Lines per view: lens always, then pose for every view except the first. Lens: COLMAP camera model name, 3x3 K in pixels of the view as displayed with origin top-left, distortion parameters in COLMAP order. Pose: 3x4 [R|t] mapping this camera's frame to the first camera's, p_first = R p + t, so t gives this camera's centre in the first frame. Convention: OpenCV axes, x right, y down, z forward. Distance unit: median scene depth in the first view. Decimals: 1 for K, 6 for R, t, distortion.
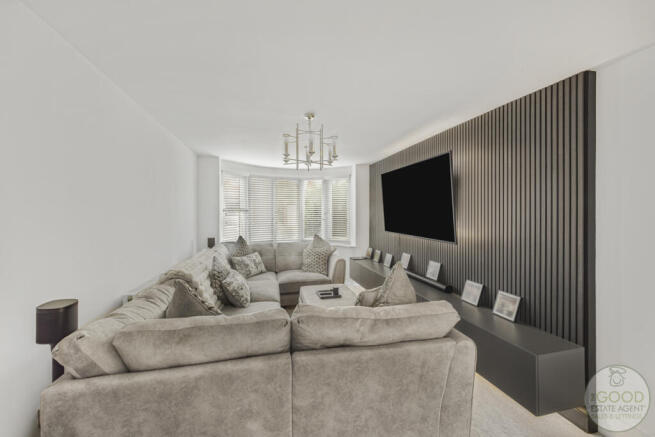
lens RADIAL K [[260.2, 0, 327.5], [0, 260.2, 218.5], [0, 0, 1]] dist [-0.000984, -0.000195]
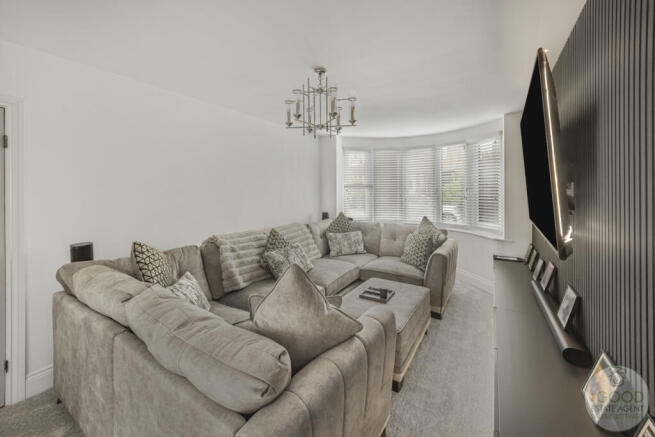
lens RADIAL K [[268.6, 0, 327.3], [0, 268.6, 192.2], [0, 0, 1]] dist [-0.000319, -0.000064]
pose [[0.700715, 0.005270, -0.713422, 0.349760], [-0.013867, 0.999884, -0.006234, -0.000663], [0.713307, 0.014261, 0.700707, 0.255303]]
